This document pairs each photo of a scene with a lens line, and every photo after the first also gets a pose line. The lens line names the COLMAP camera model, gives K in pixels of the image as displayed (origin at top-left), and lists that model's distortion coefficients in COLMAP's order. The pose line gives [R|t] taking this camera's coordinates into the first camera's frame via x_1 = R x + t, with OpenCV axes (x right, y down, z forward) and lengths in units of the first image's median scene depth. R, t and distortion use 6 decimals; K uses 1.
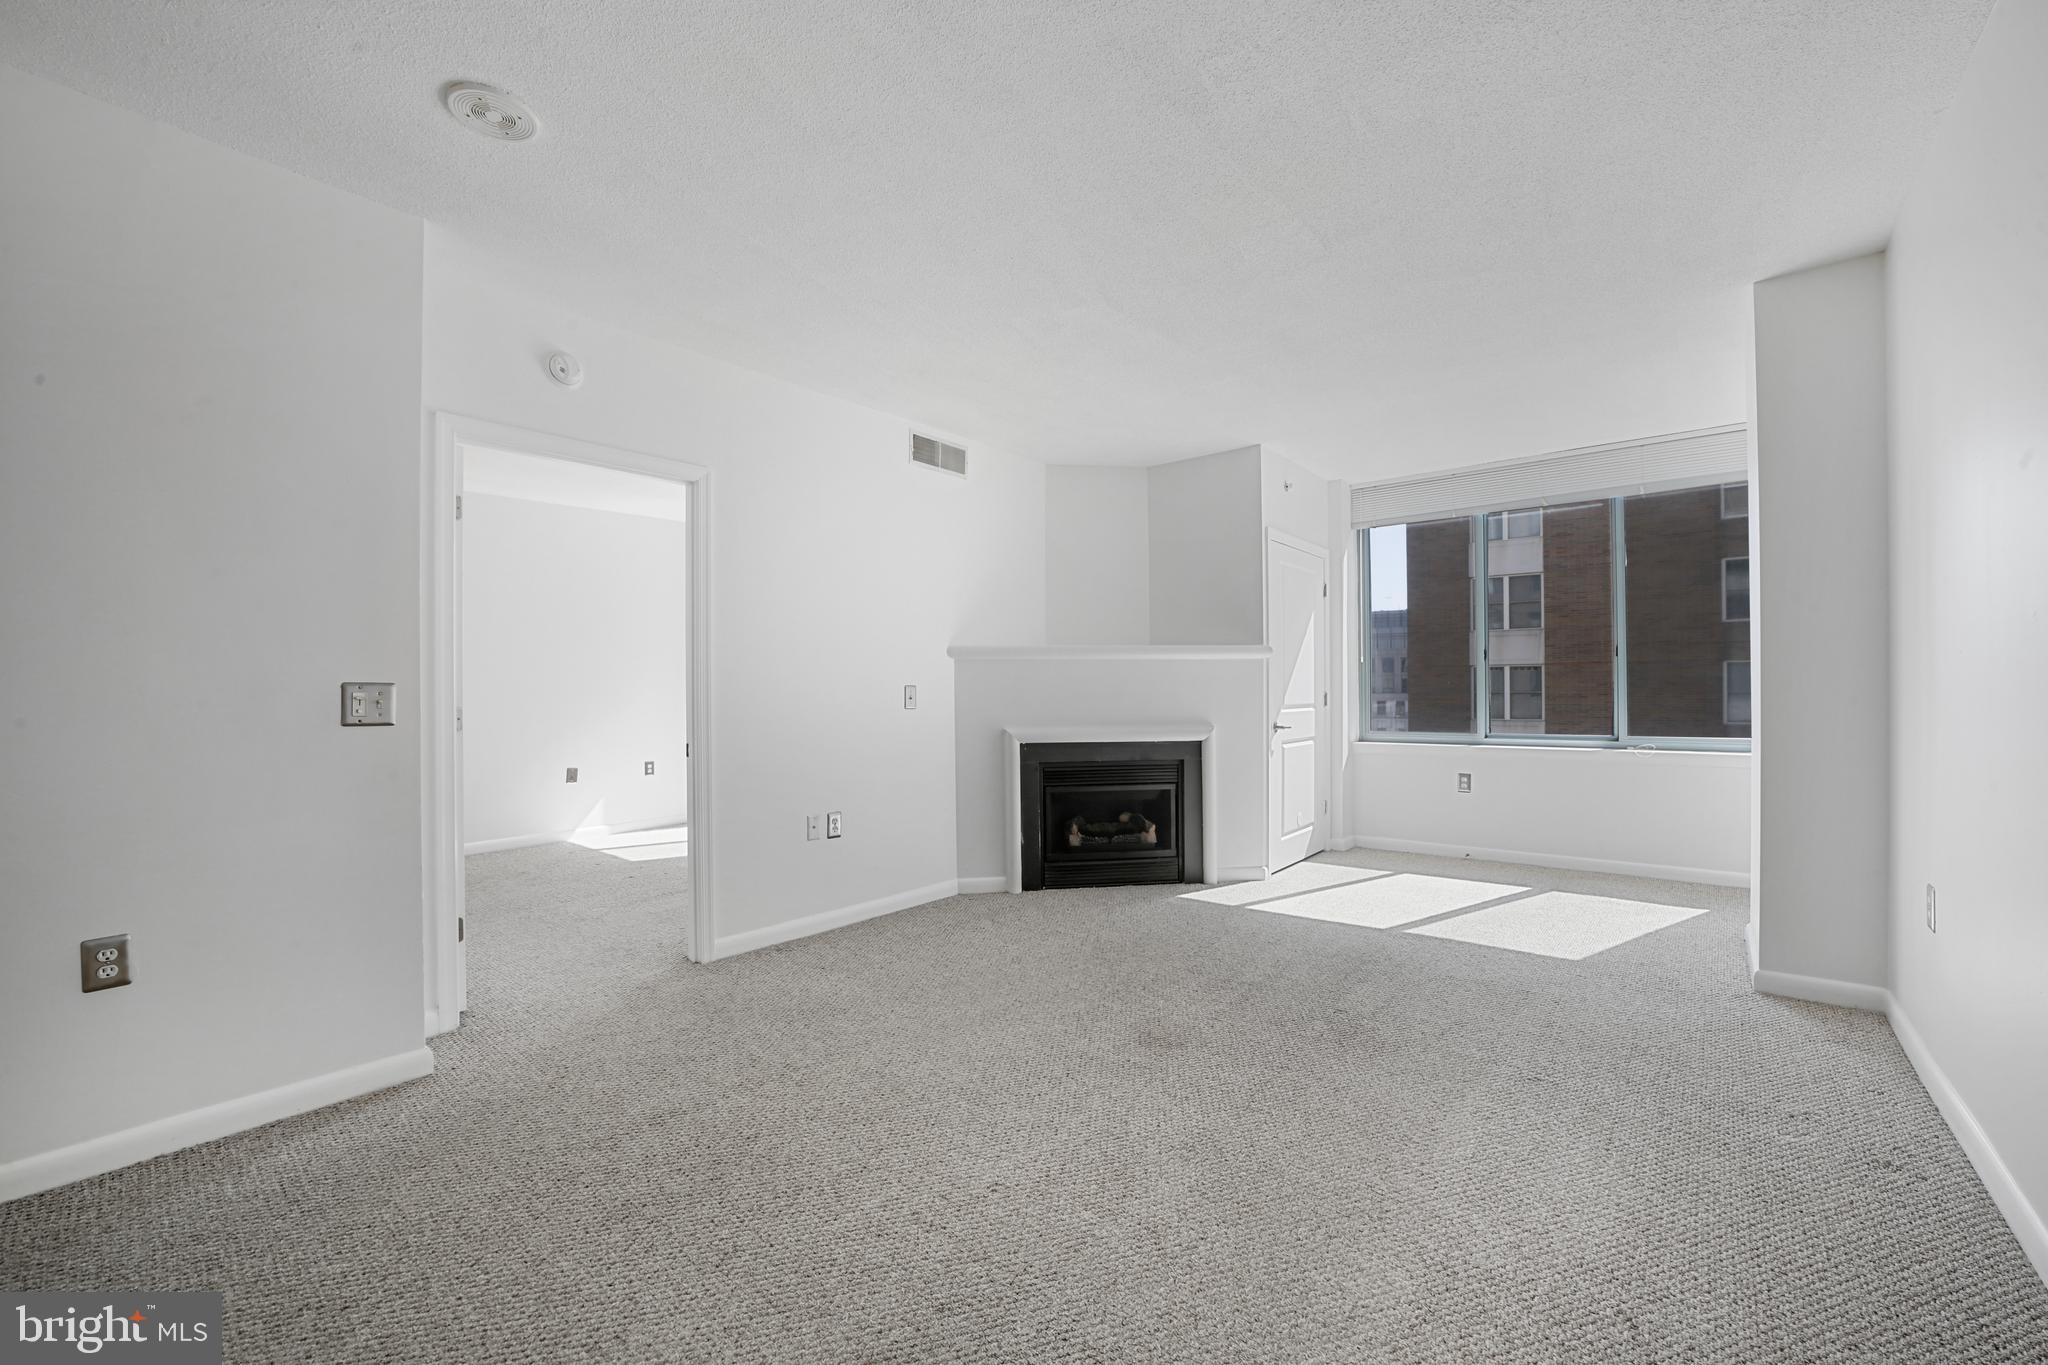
lens RADIAL K [[809.5, 0, 1039.7], [0, 809.5, 699.5], [0, 0, 1]] dist [-0.035177, 0.008537]
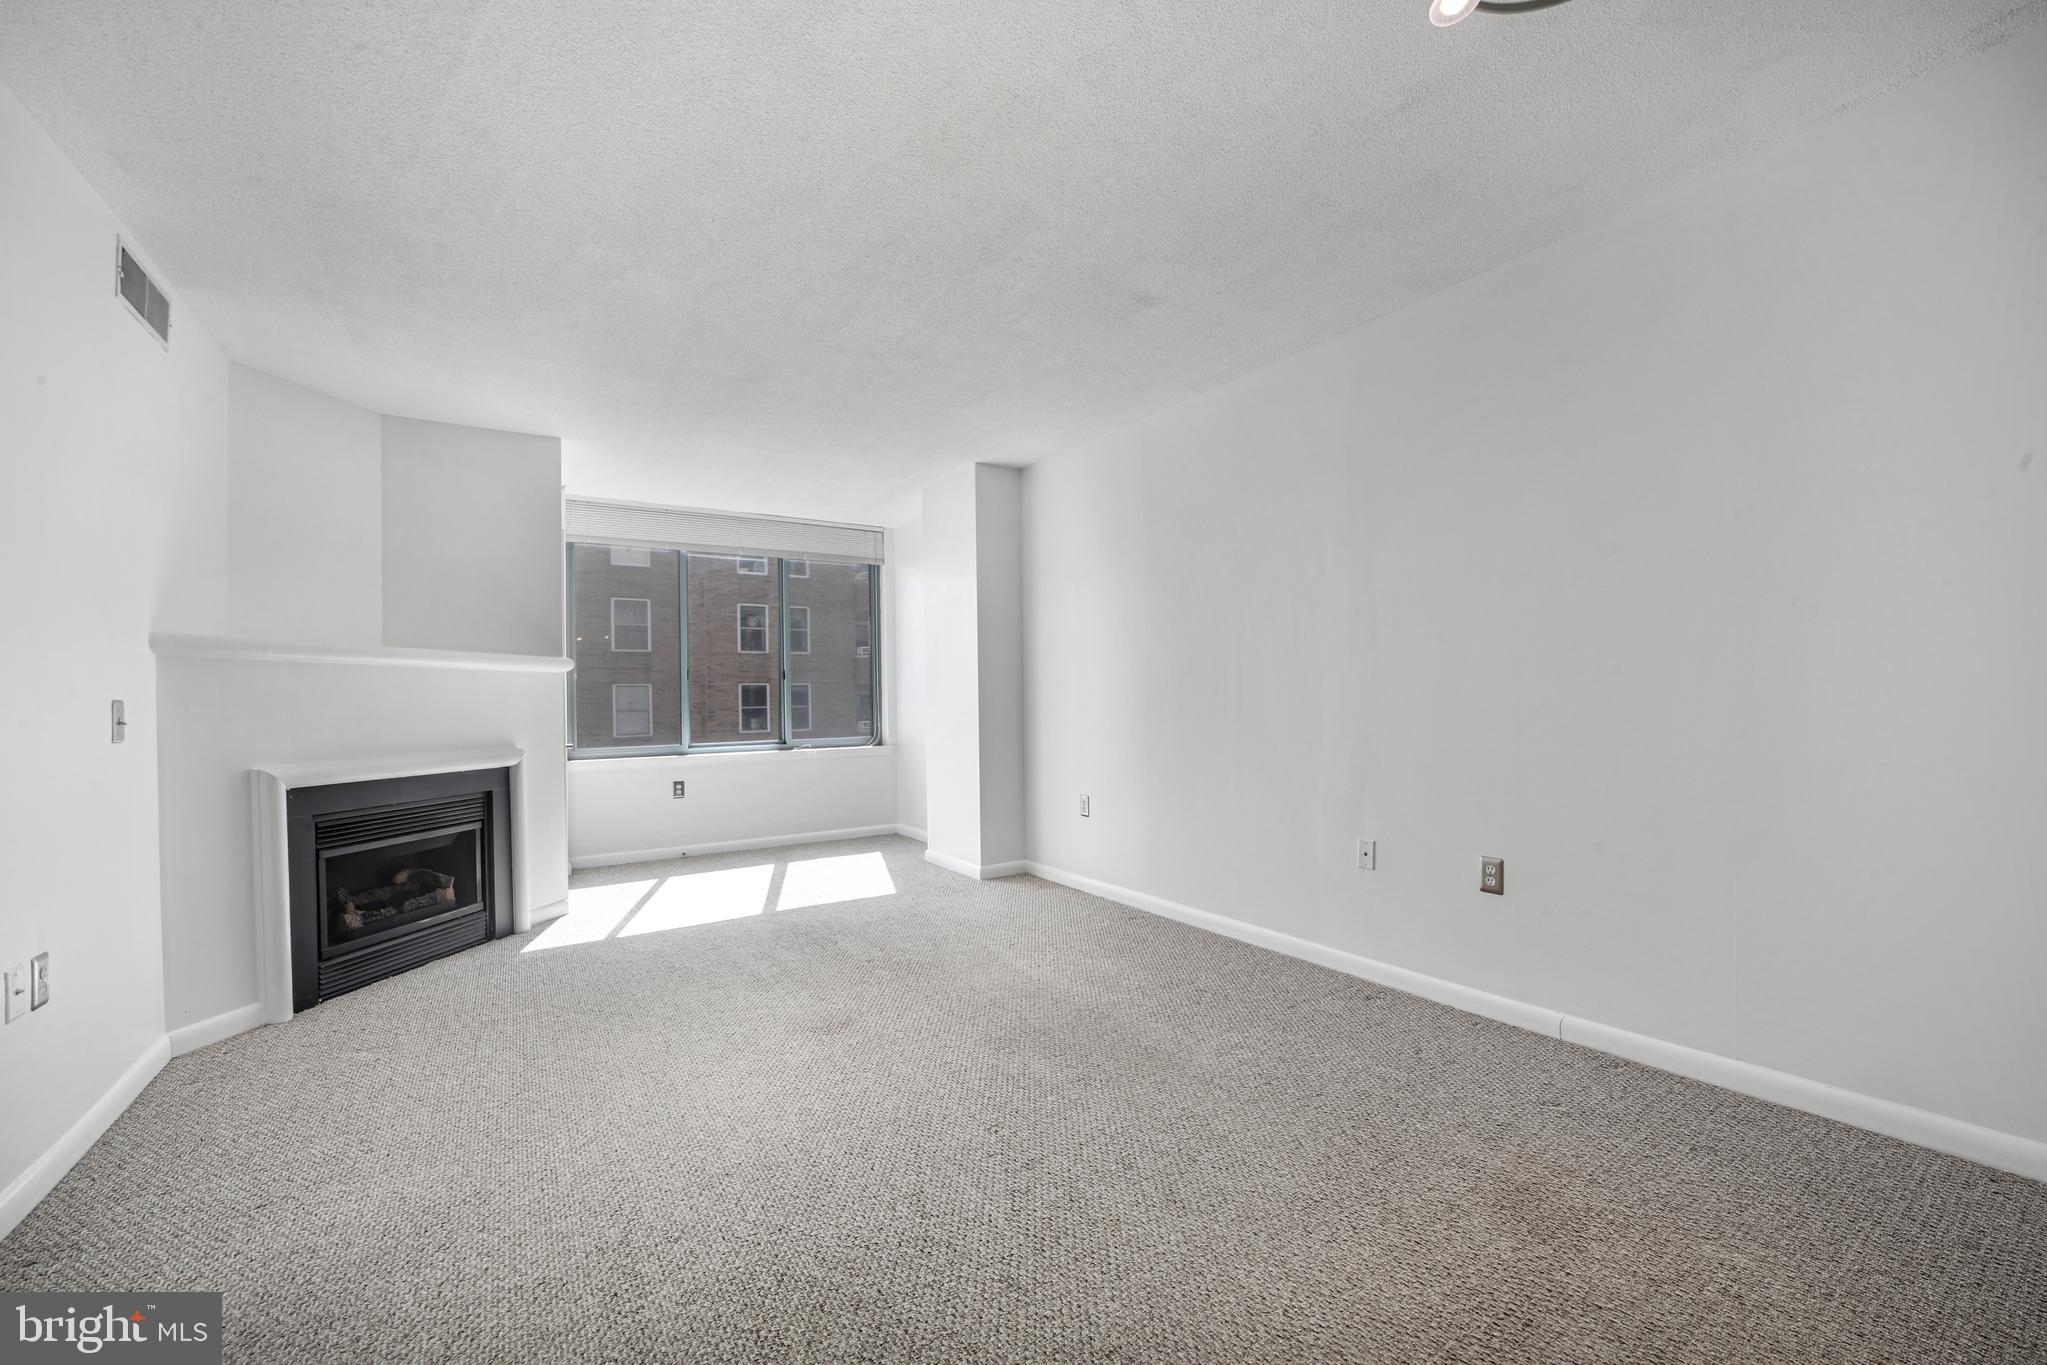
lens RADIAL K [[809.1, 0, 1039.2], [0, 809.1, 699.5], [0, 0, 1]] dist [-0.035177, 0.008537]
pose [[0.295942, 0.002440, 0.955203, -0.434938], [0.023829, 0.999667, -0.009936, 0.002631], [-0.954909, 0.025702, 0.295785, 0.220709]]
